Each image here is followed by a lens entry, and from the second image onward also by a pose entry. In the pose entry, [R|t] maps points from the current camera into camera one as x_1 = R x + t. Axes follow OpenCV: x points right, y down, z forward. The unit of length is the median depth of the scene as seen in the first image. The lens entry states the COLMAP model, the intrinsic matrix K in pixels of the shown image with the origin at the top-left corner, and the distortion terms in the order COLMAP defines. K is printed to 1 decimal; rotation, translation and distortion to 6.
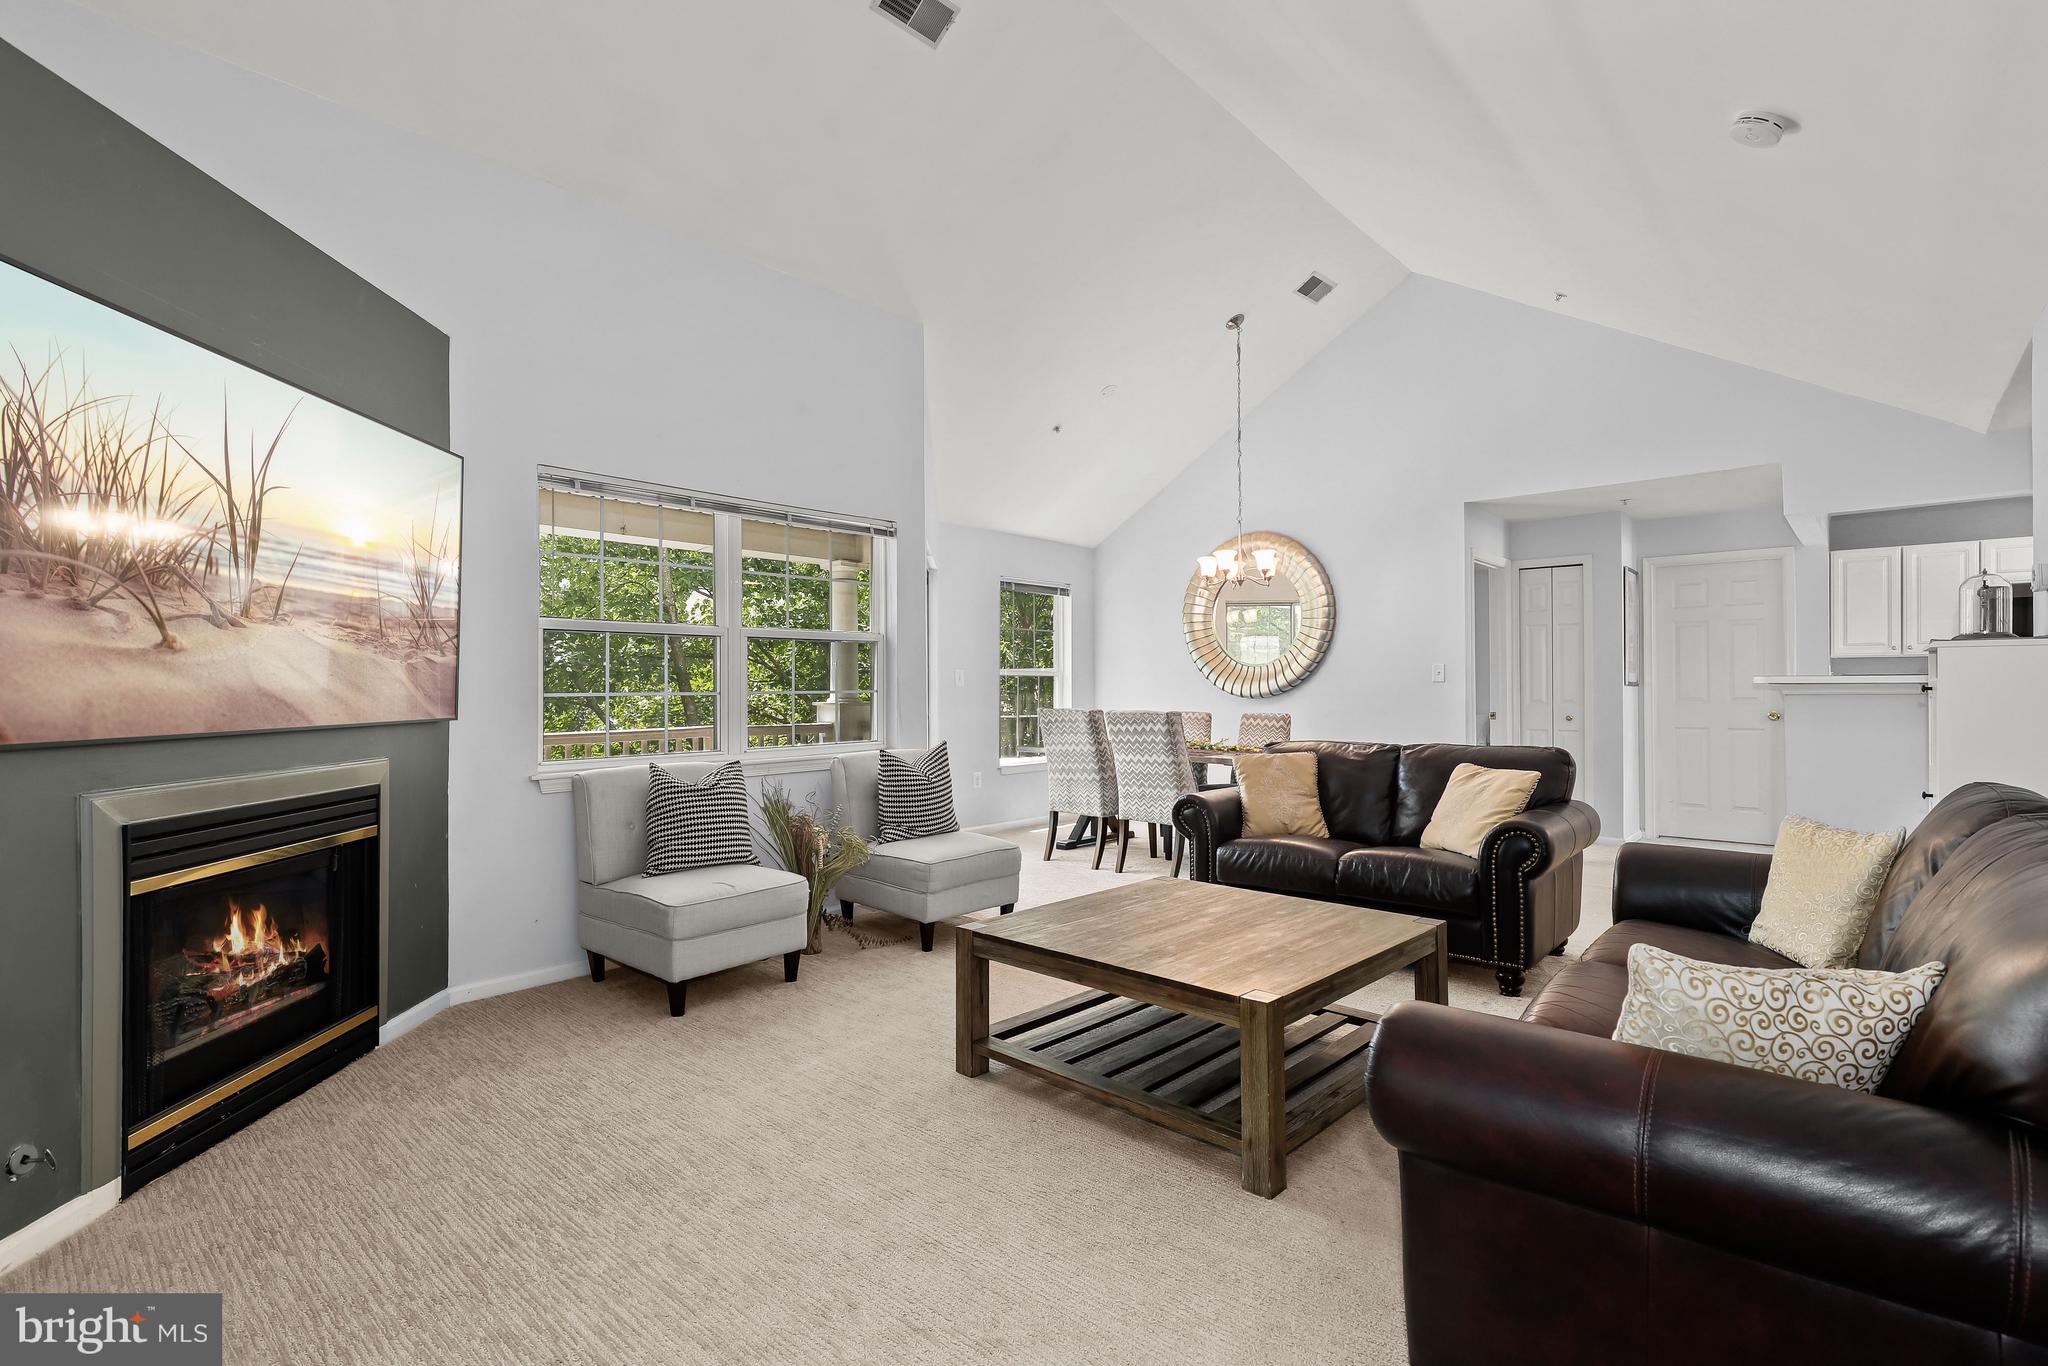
lens RADIAL K [[956.0, 0, 1032.6], [0, 956.0, 696.5], [0, 0, 1]] dist [-0.000070, 0.000069]
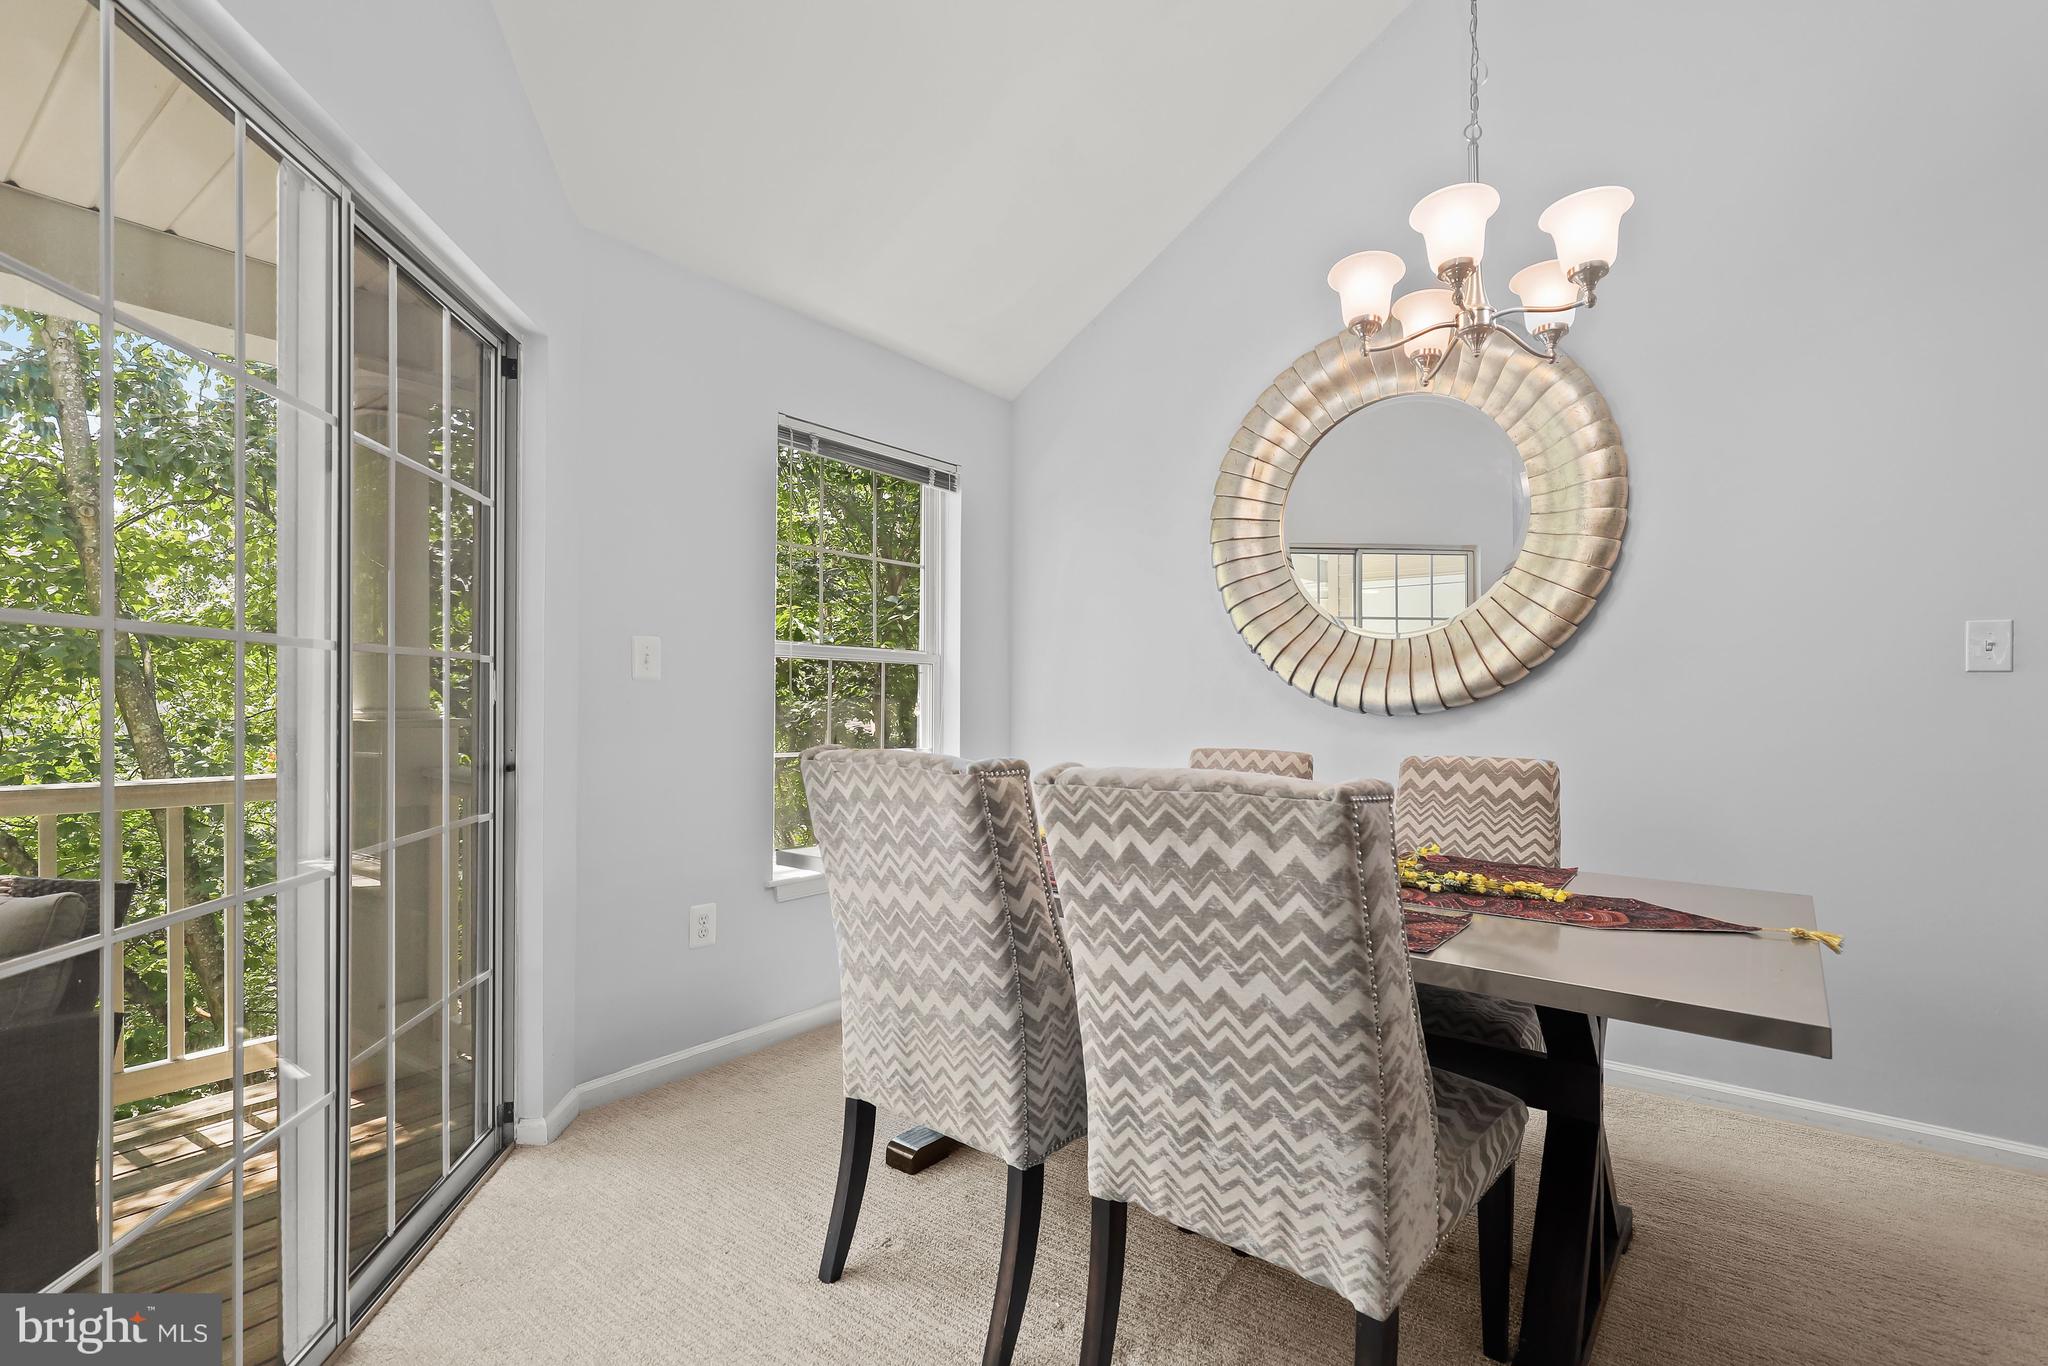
lens RADIAL K [[985.5, 0, 1023.2], [0, 985.5, 710.1], [0, 0, 1]] dist [0.000020, -0.000254]
pose [[0.997698, 0.004660, 0.067657, 0.045394], [-0.004711, 0.999989, 0.000586, 0.000223], [-0.067654, -0.000904, 0.997708, 0.615290]]
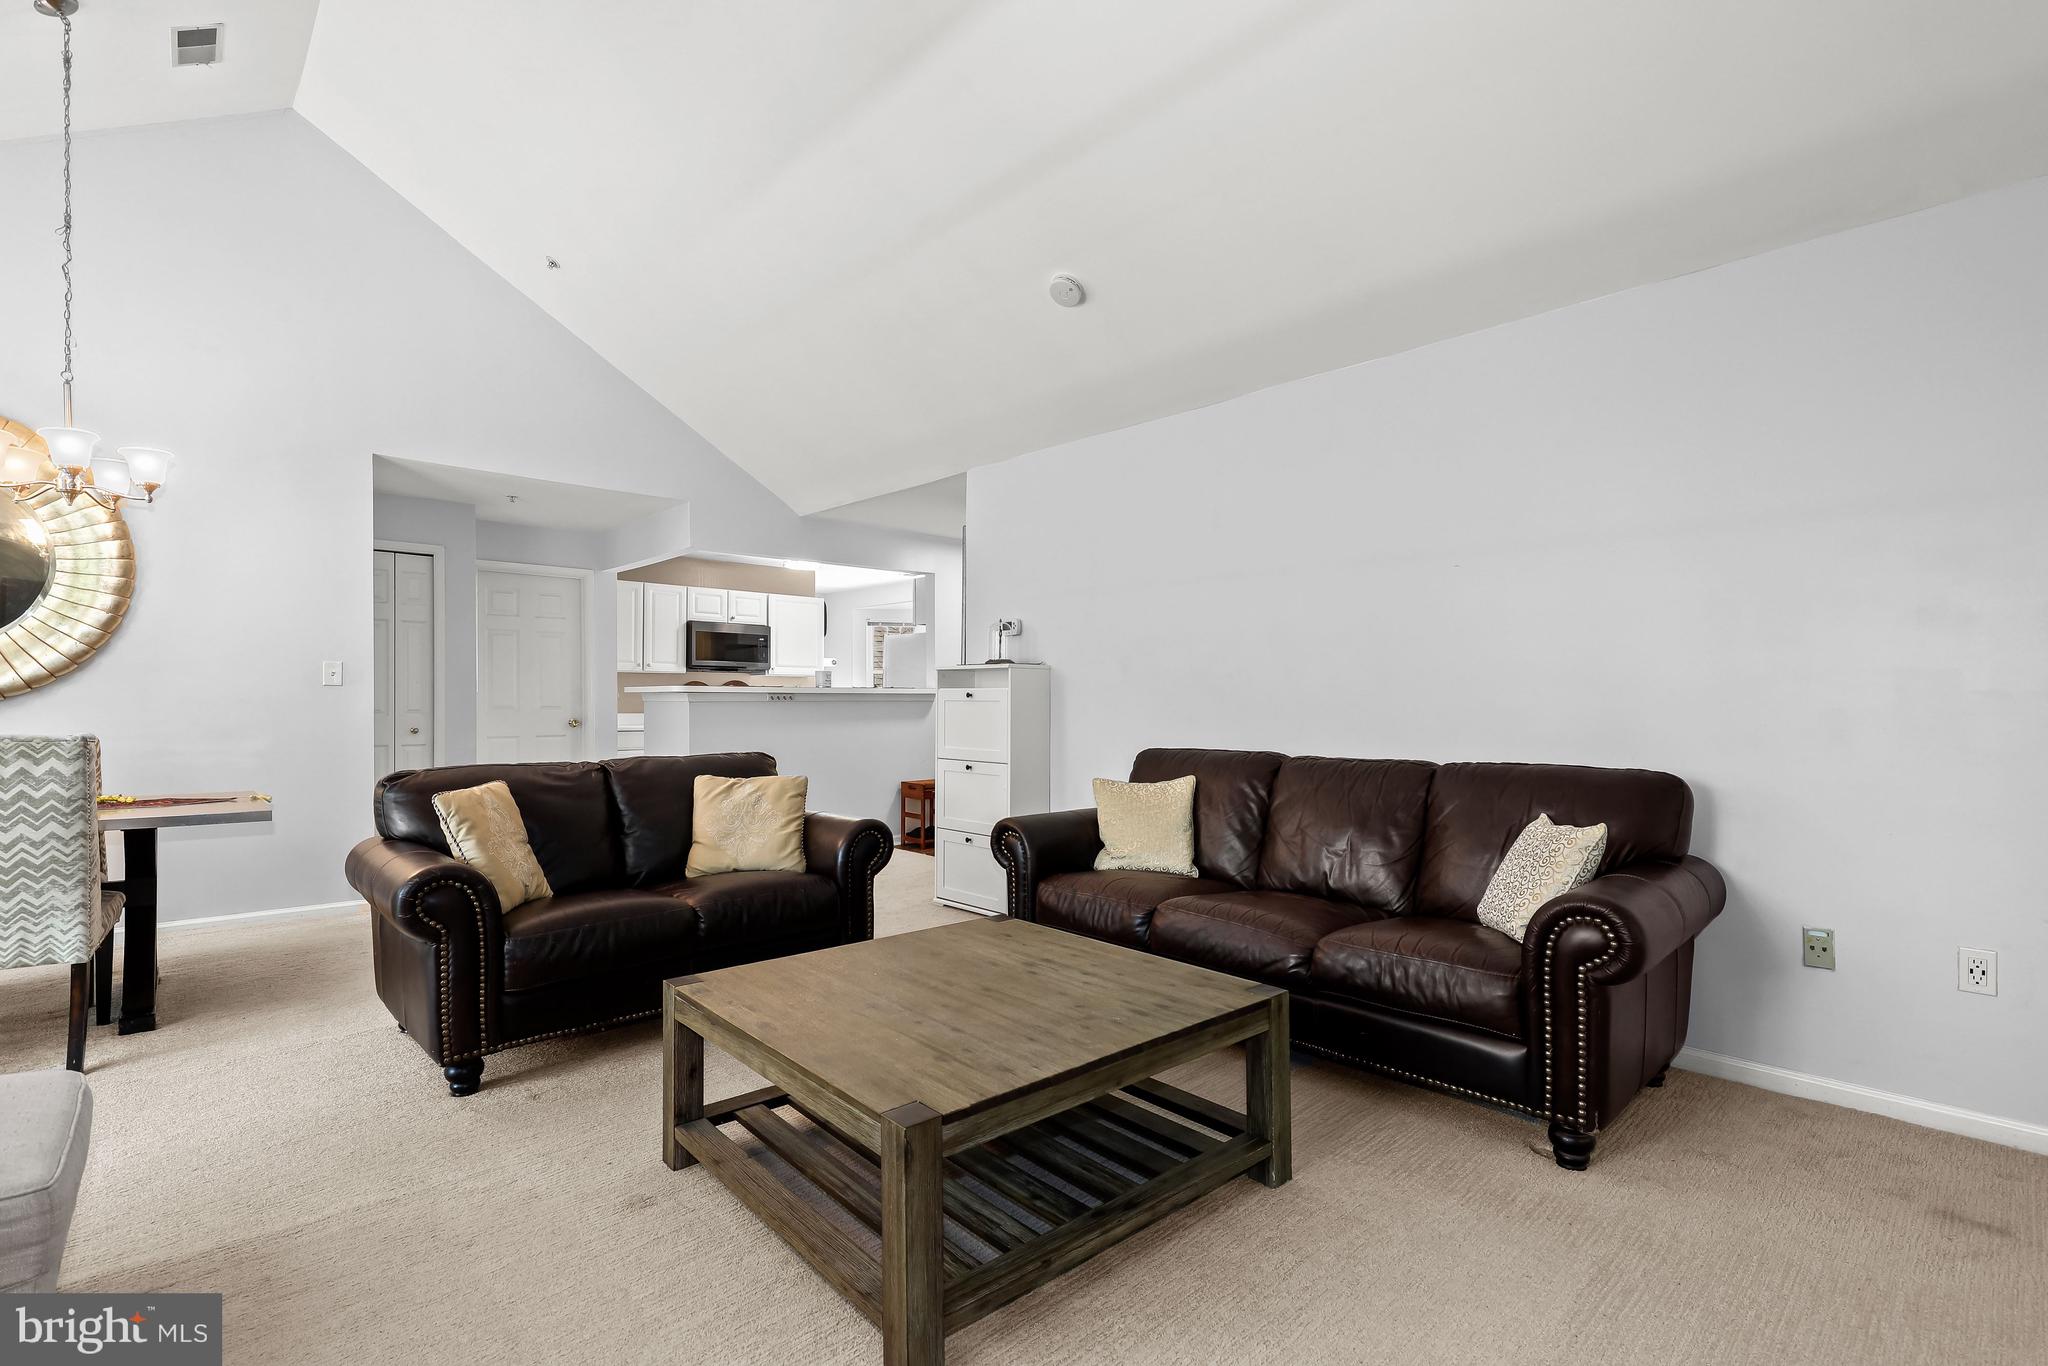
lens RADIAL K [[942.9, 0, 1029.3], [0, 942.9, 678.8], [0, 0, 1]] dist [0.002743, -0.000303]
pose [[0.110208, 0.023310, 0.993635, -0.230576], [0.007166, 0.999680, -0.024247, 0.001925], [-0.993883, 0.009792, 0.110005, 0.349005]]
